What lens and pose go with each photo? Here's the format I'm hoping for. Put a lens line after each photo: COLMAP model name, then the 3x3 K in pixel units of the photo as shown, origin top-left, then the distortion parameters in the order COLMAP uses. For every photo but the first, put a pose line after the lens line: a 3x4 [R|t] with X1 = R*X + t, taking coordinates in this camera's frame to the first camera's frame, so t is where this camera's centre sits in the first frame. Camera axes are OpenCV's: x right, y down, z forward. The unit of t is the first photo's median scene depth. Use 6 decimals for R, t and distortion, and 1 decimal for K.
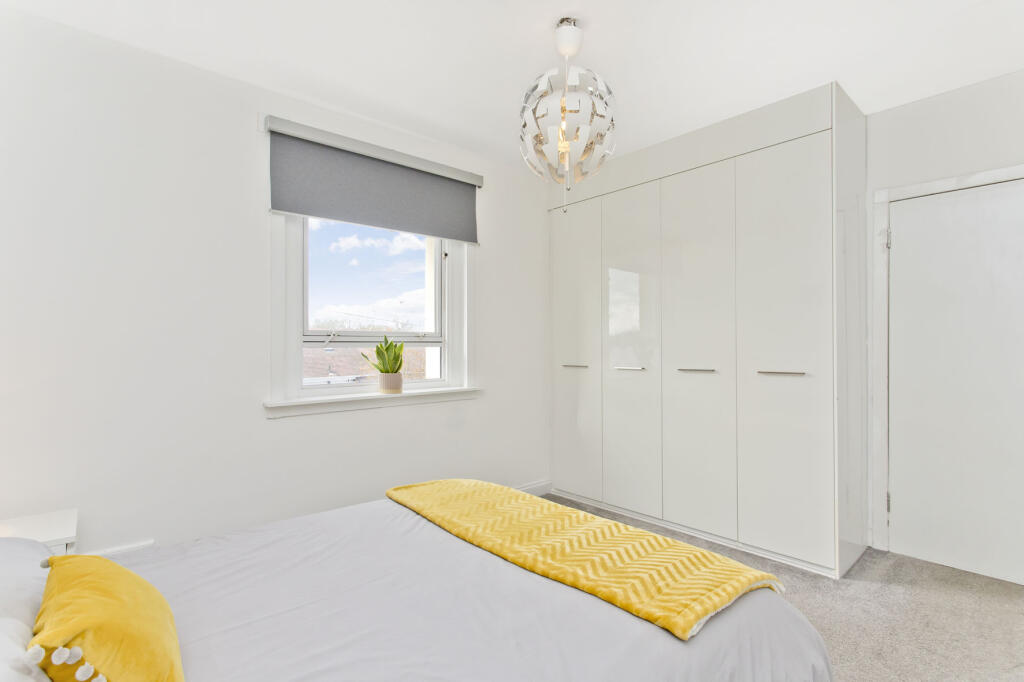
lens RADIAL K [[486.9, 0, 512.3], [0, 486.9, 341.7], [0, 0, 1]] dist [-0.005820, -0.000219]
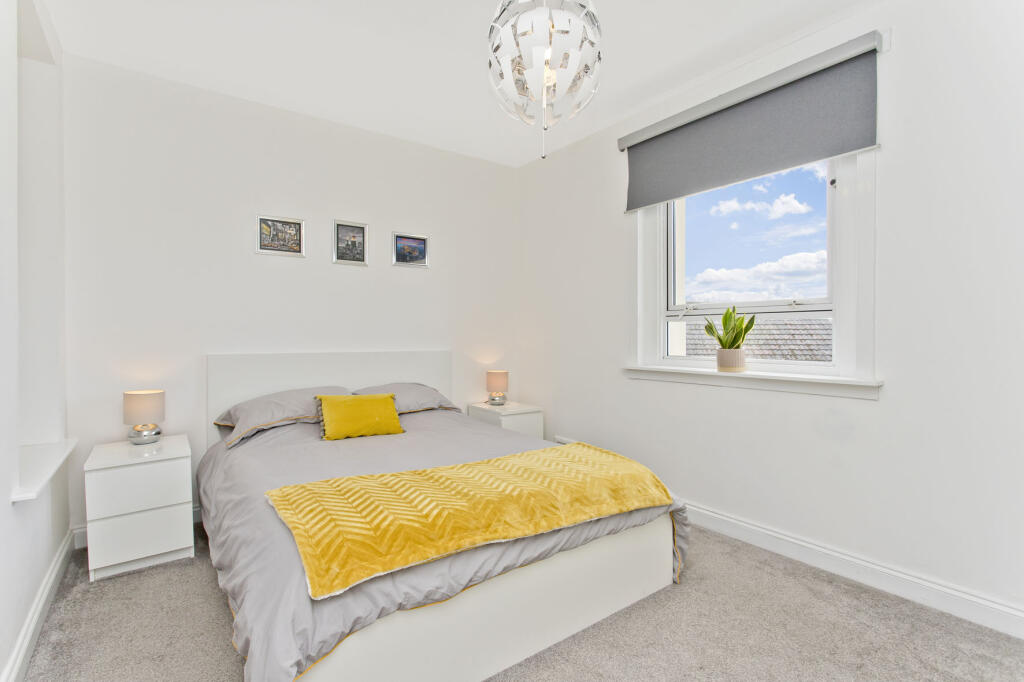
lens RADIAL K [[486.9, 0, 511.6], [0, 486.9, 342.0], [0, 0, 1]] dist [-0.005820, -0.000219]
pose [[-0.090744, 0.018569, -0.995701, 0.644928], [0.009142, 0.999800, 0.017812, 0.032188], [0.995832, -0.007486, -0.090896, 0.672474]]
